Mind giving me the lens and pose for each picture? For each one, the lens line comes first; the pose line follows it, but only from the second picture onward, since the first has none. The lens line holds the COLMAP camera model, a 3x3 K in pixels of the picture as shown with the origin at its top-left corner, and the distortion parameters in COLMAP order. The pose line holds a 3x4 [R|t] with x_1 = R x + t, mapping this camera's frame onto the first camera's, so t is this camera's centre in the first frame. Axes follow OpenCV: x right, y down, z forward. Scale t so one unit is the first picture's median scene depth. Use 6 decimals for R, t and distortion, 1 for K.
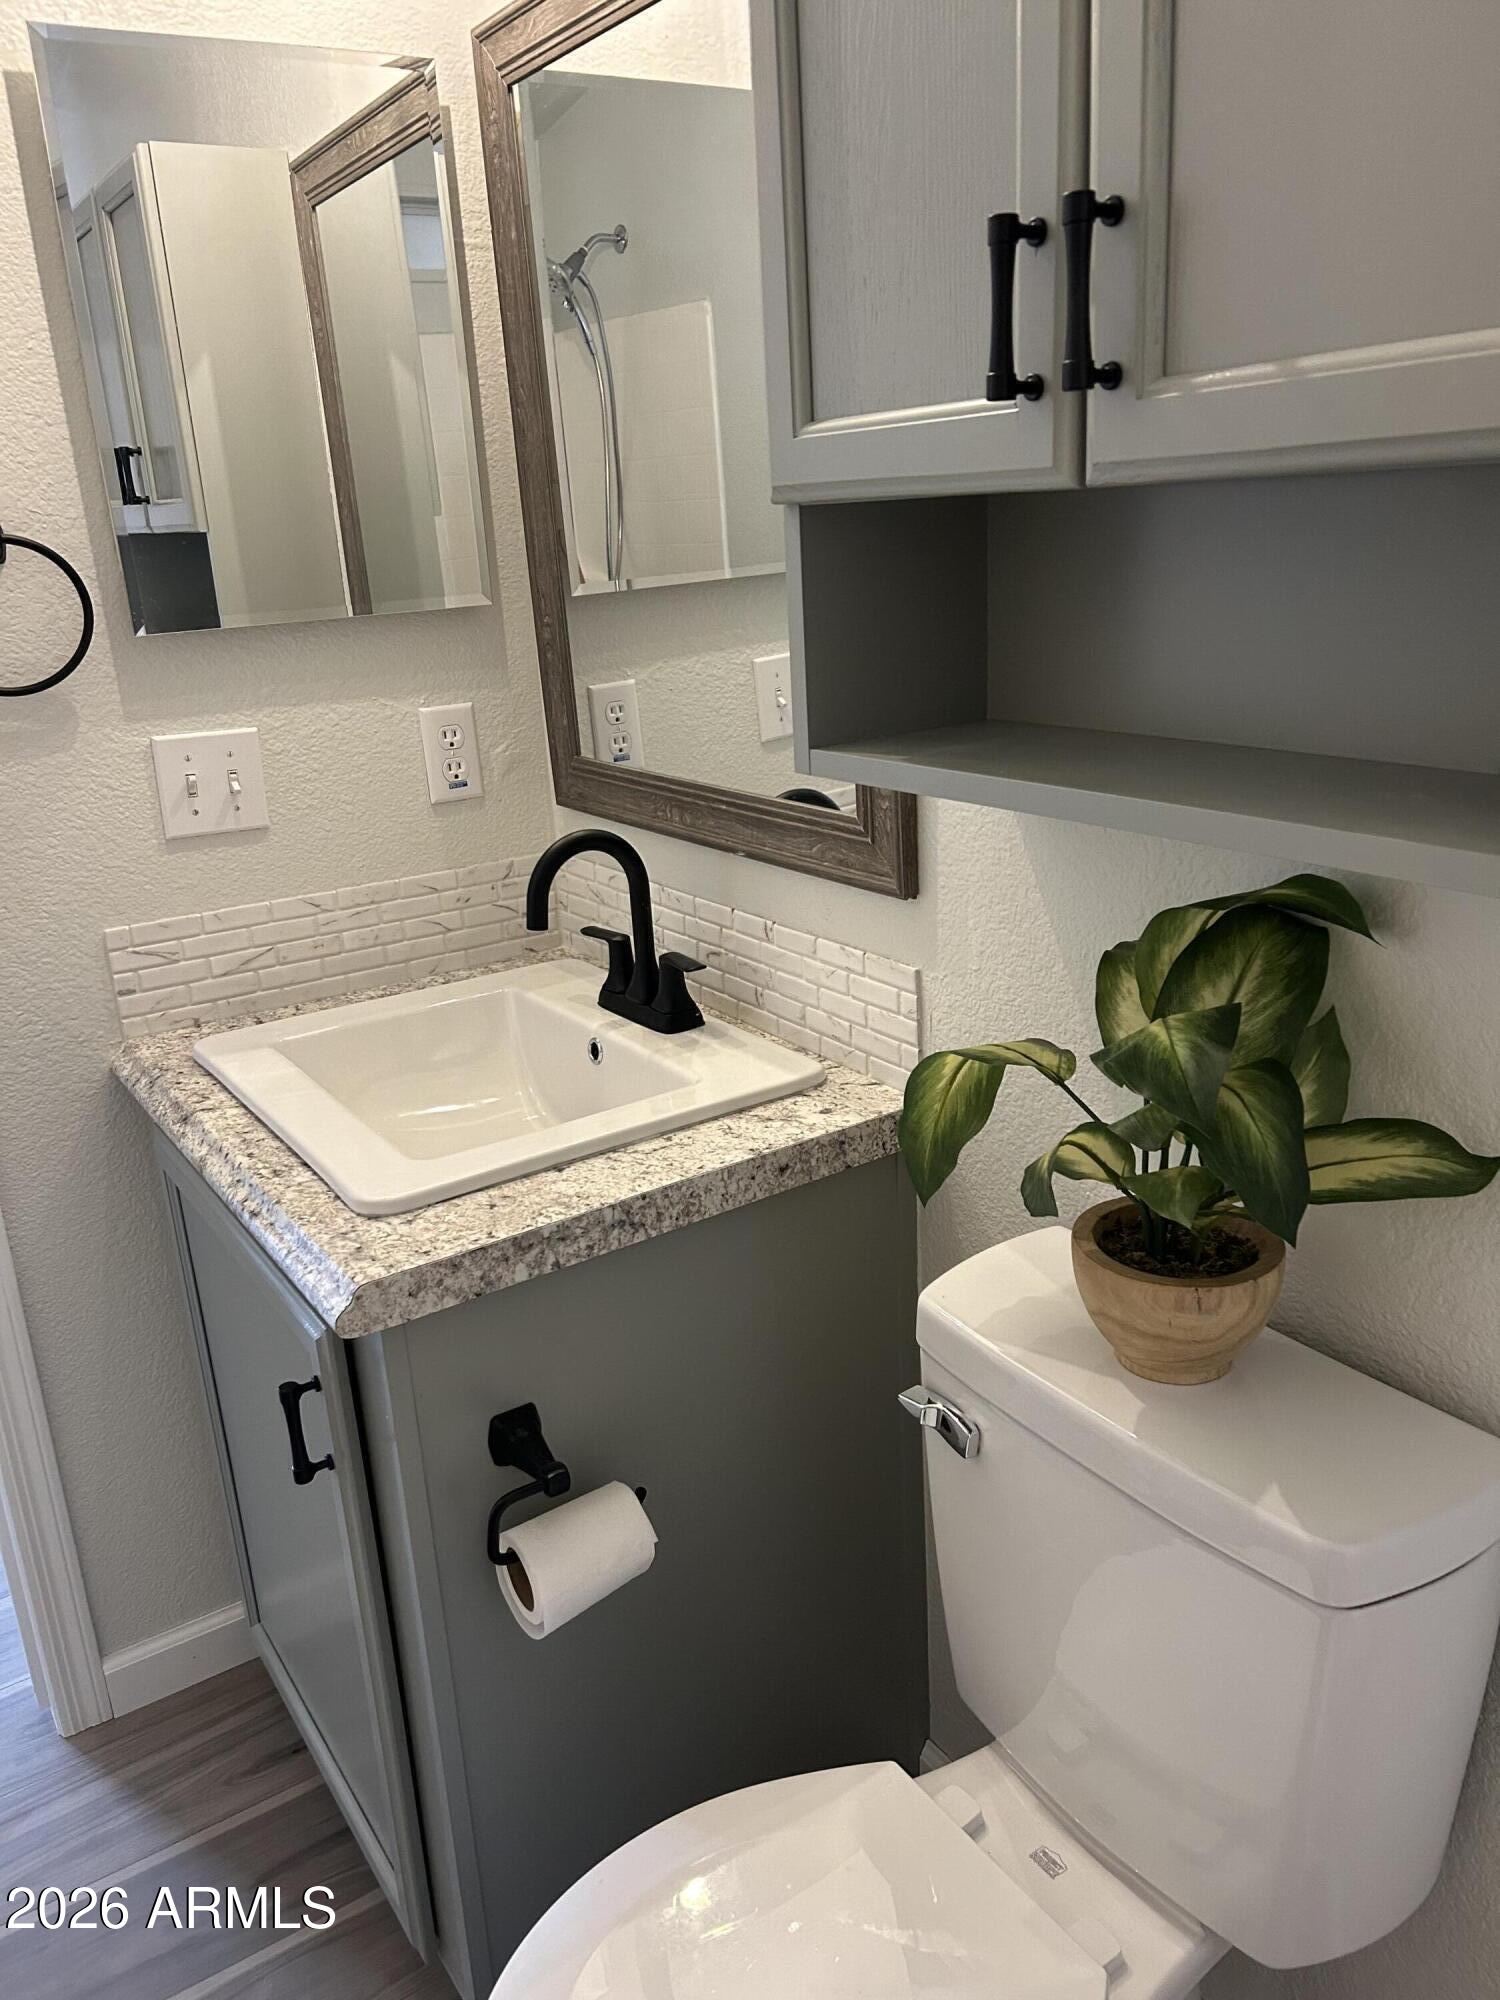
lens RADIAL K [[1472.2, 0, 764.7], [0, 1472.2, 1012.4], [0, 0, 1]] dist [0.007009, -0.004773]
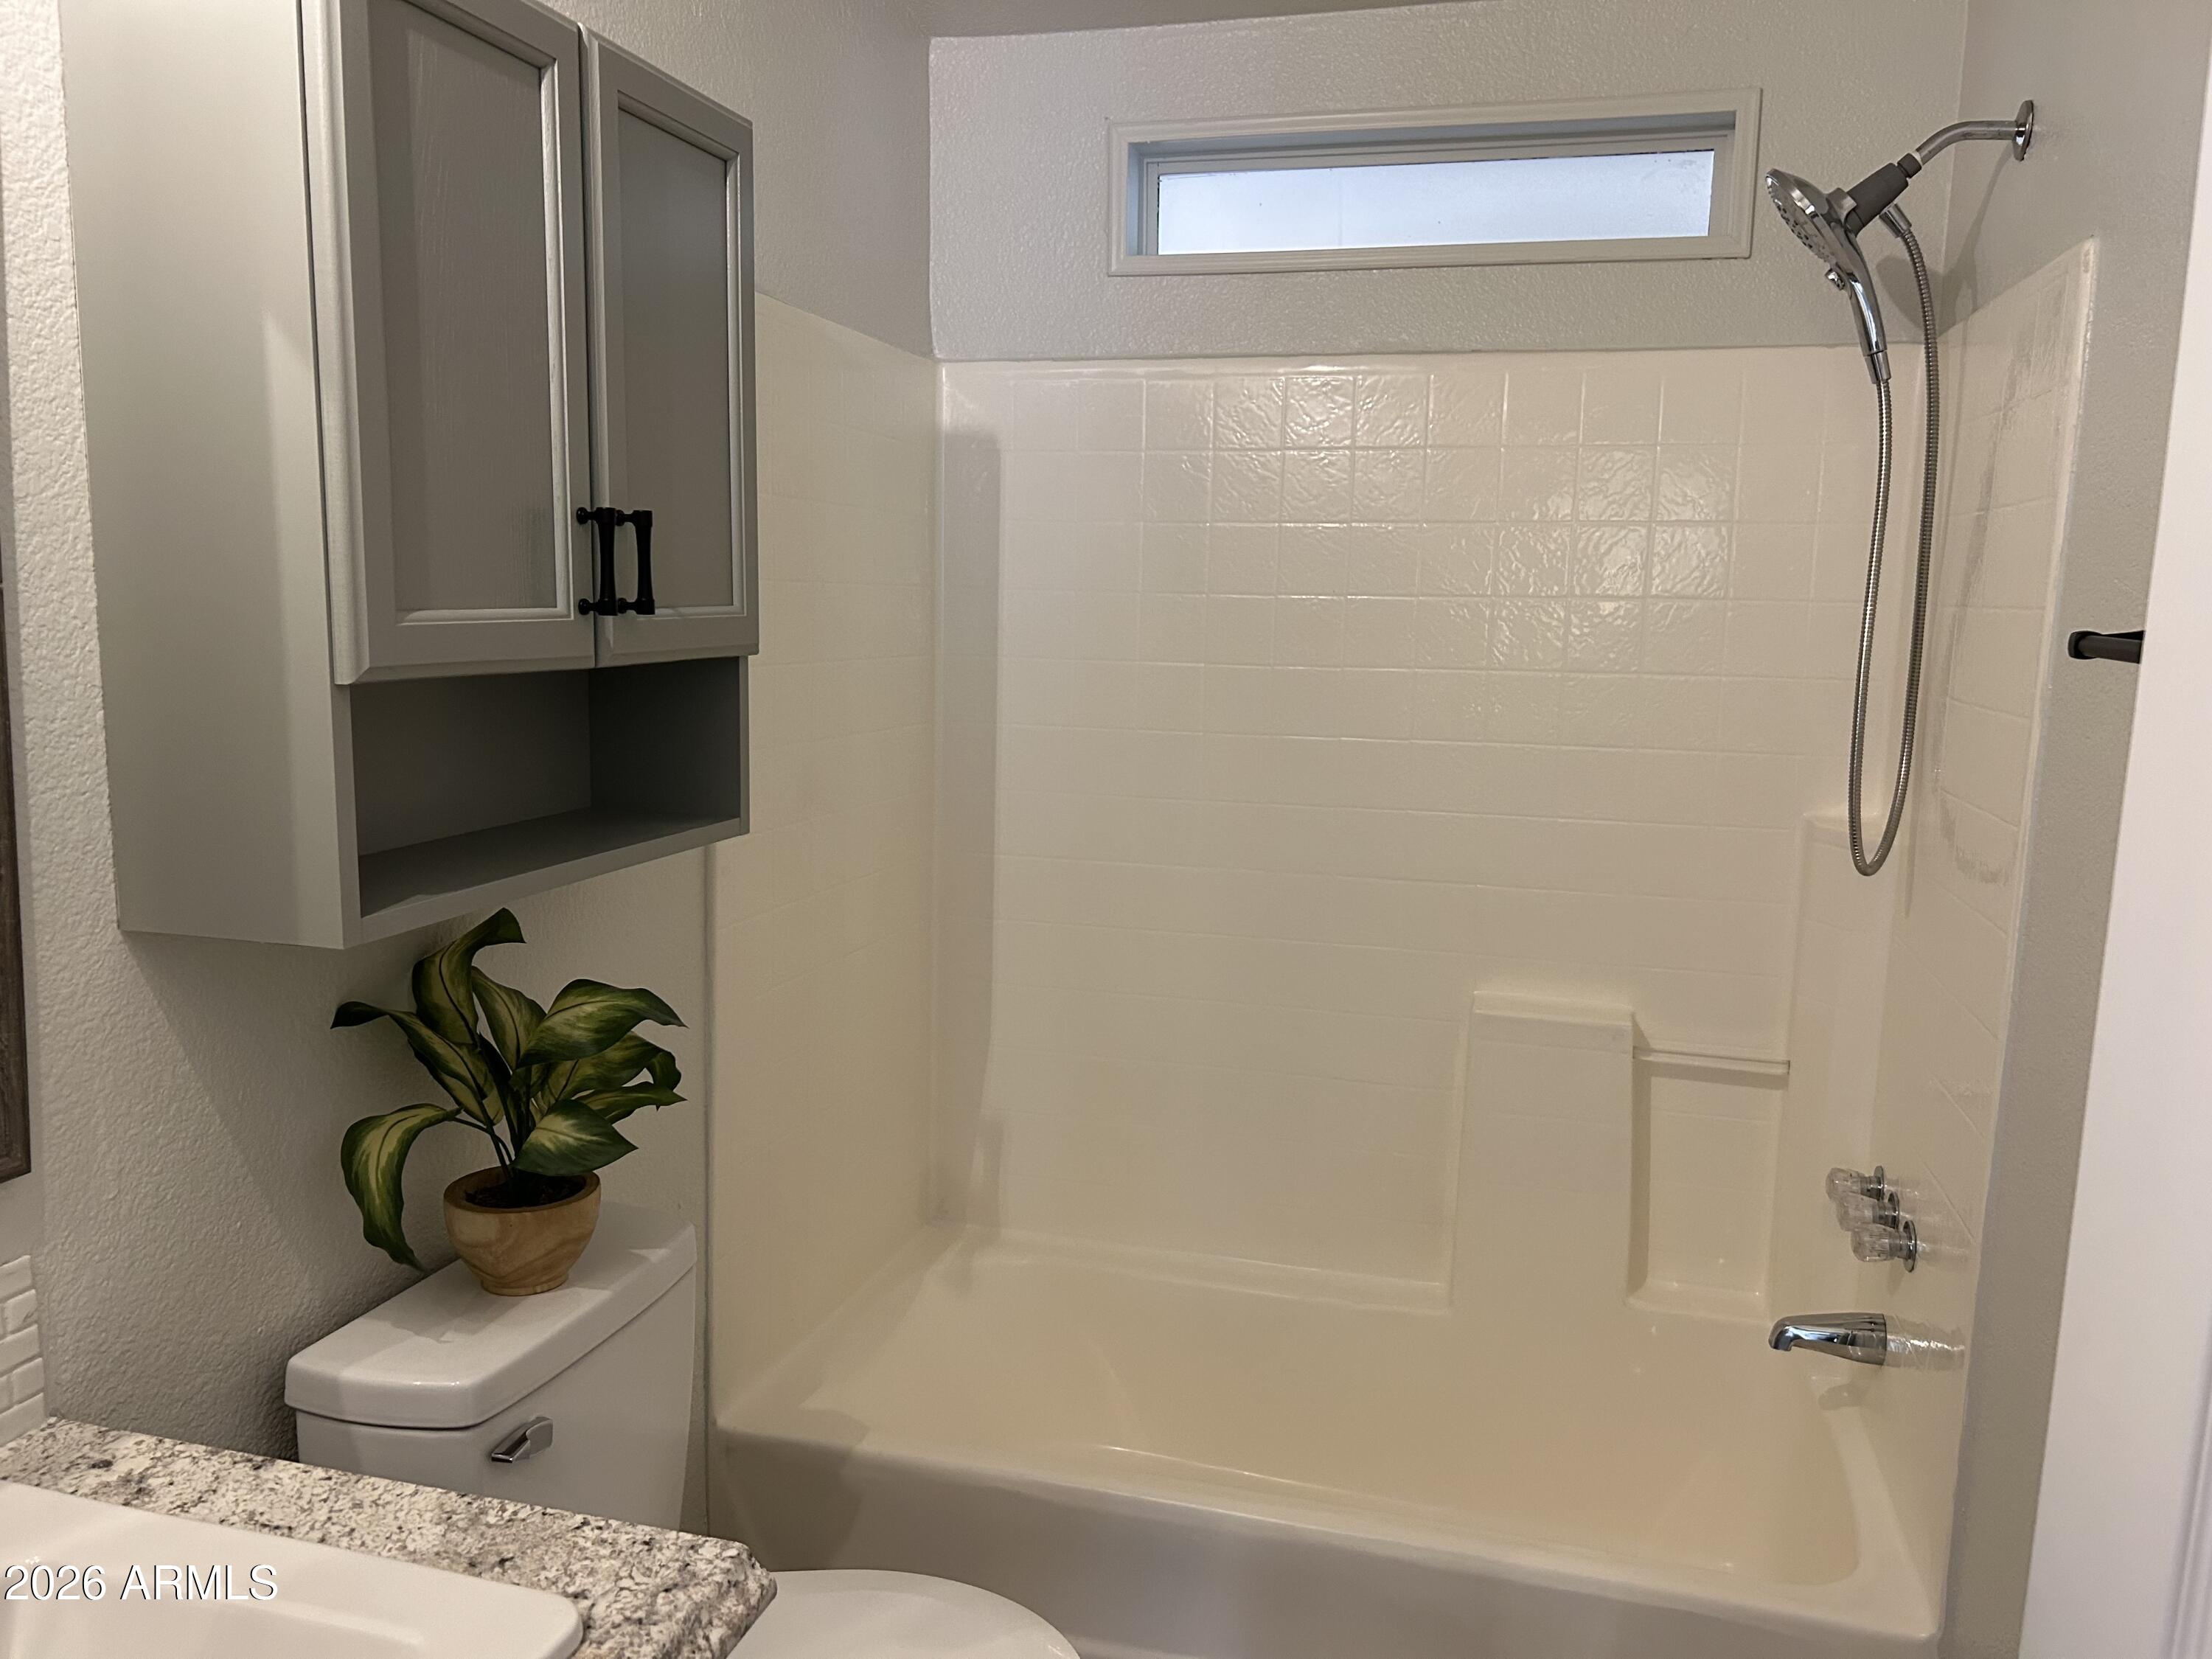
lens RADIAL K [[1674.9, 0, 1104.0], [0, 1674.9, 819.3], [0, 0, 1]] dist [0.050600, -0.059047]
pose [[-0.636378, -0.079138, 0.767307, -0.968731], [0.250359, 0.919684, 0.302493, -0.387166], [-0.729618, 0.384603, -0.565454, 1.058223]]
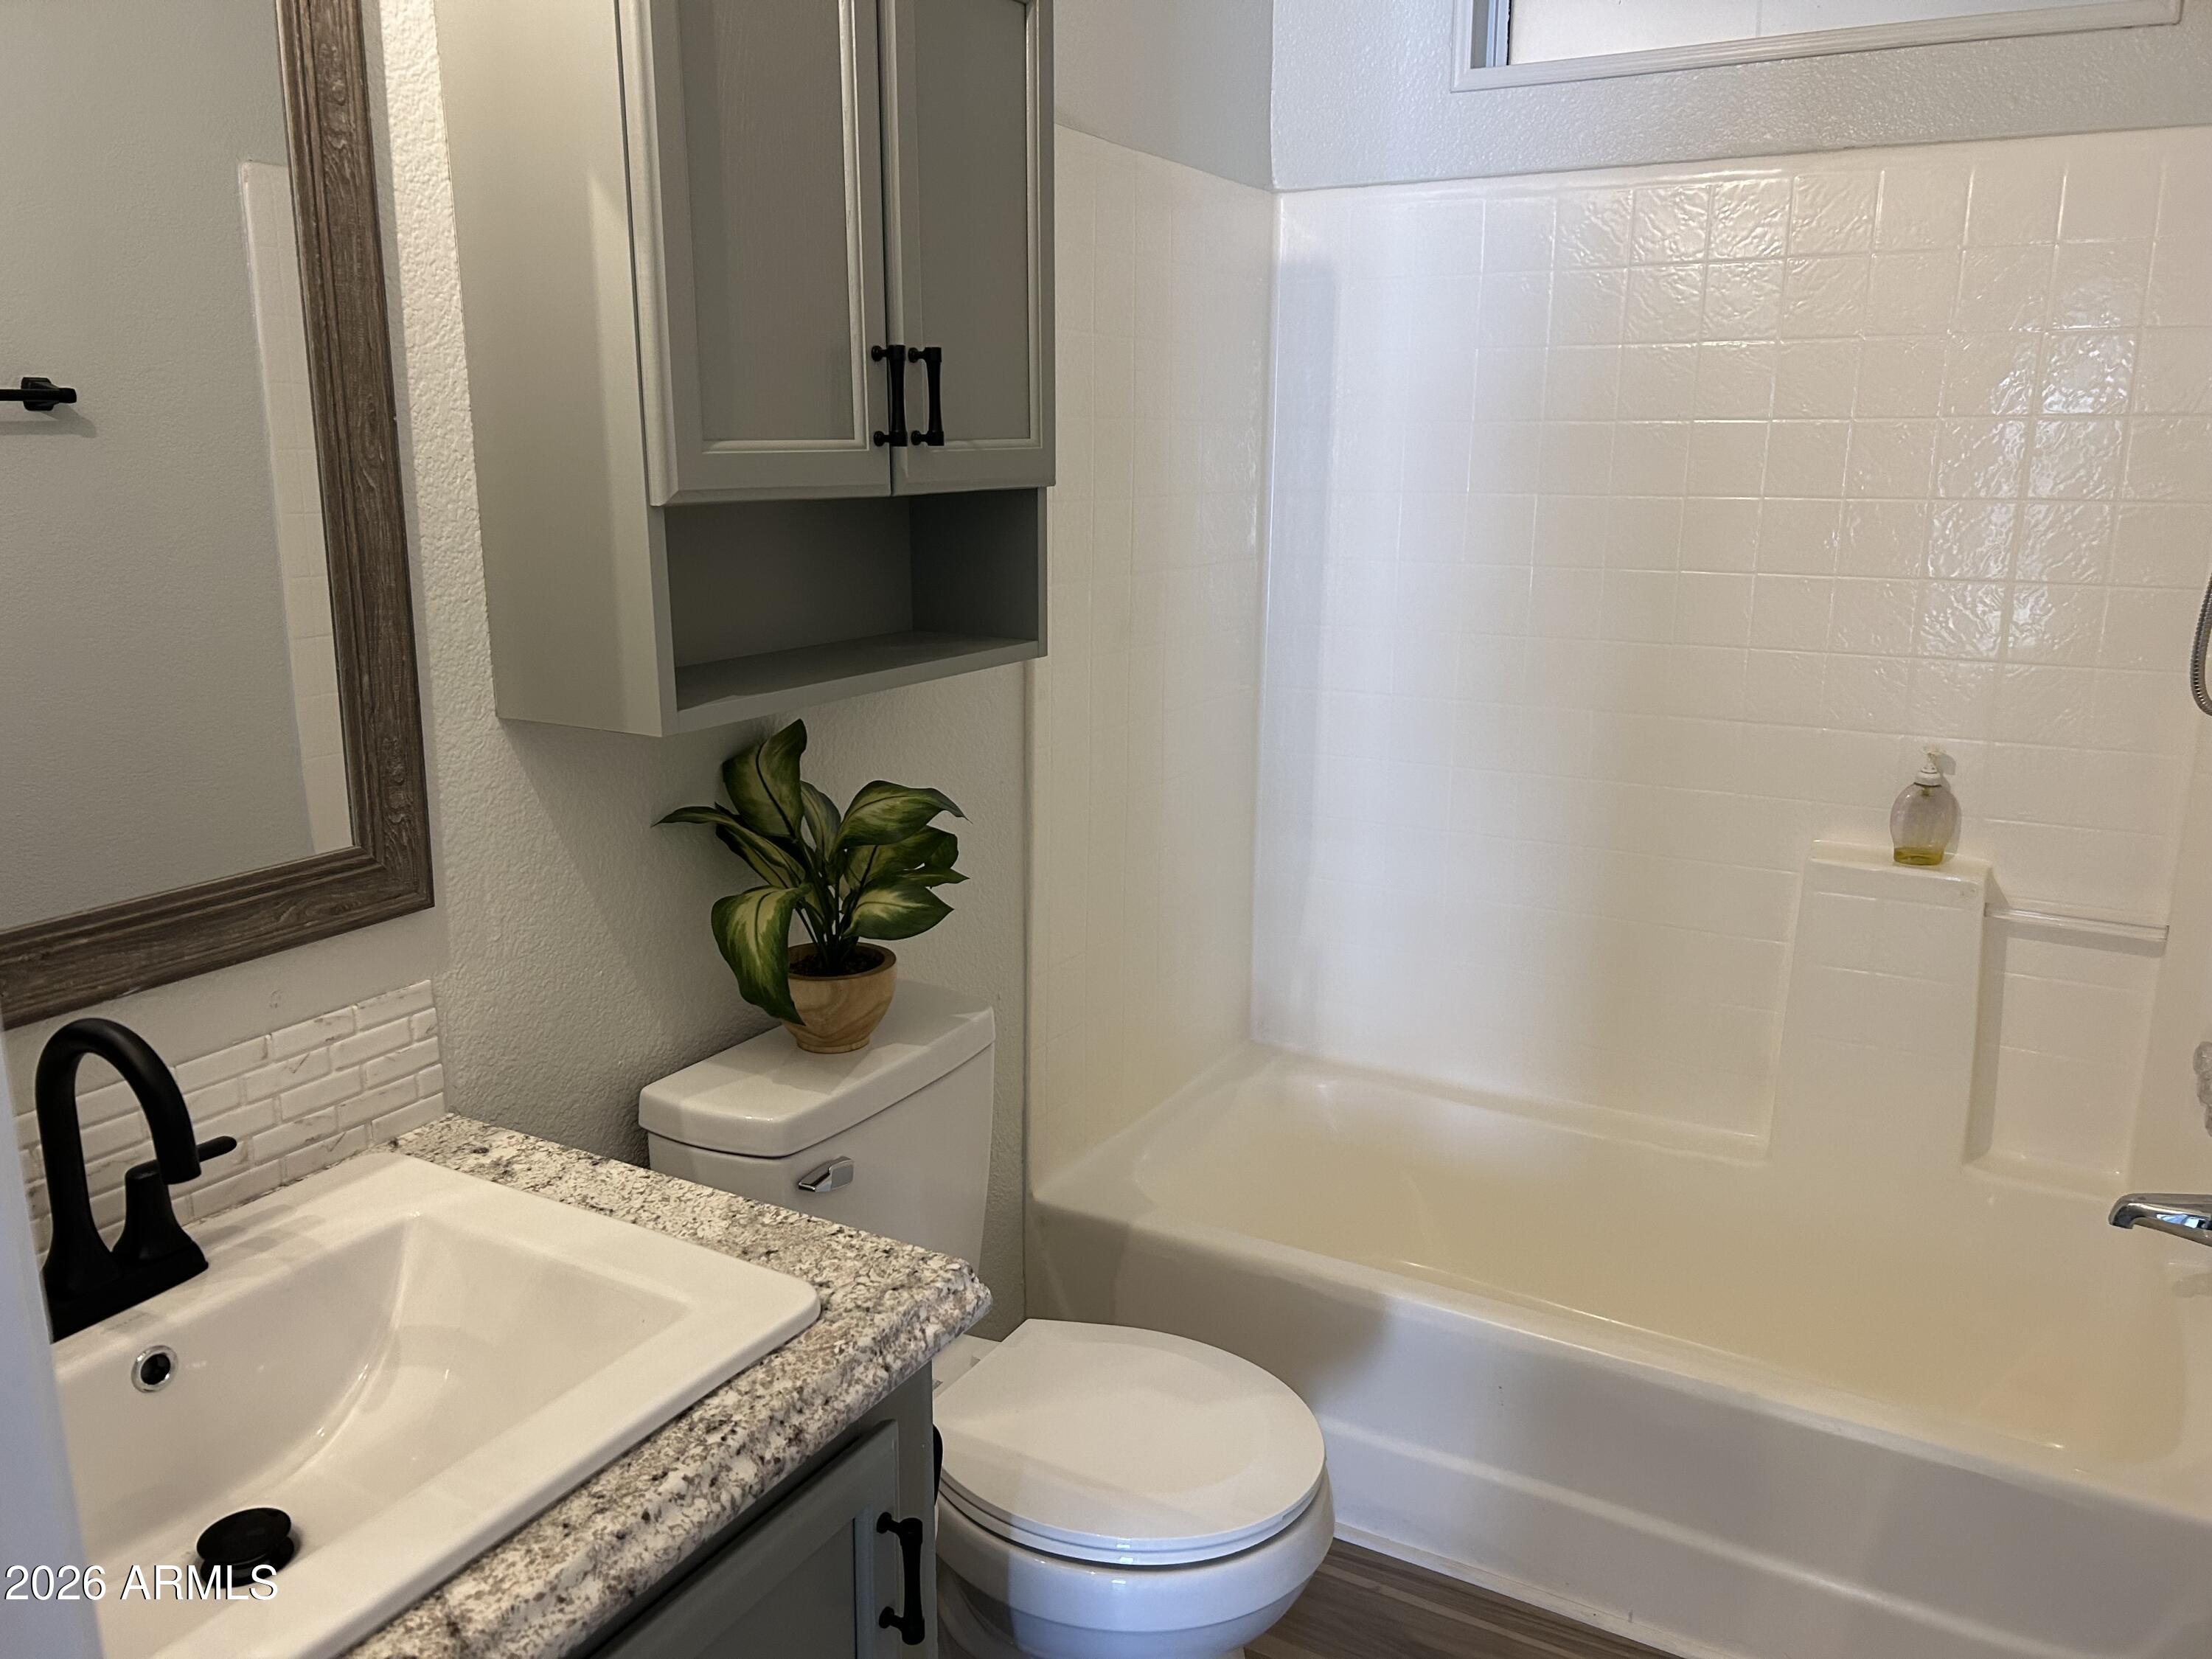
lens RADIAL K [[1674.9, 0, 1105.5], [0, 1674.9, 813.5], [0, 0, 1]] dist [0.050600, -0.059047]
pose [[-0.426217, -0.162646, 0.889879, -1.083464], [0.301779, 0.901789, 0.309364, -0.347801], [-0.852800, 0.400403, -0.335275, 1.002919]]
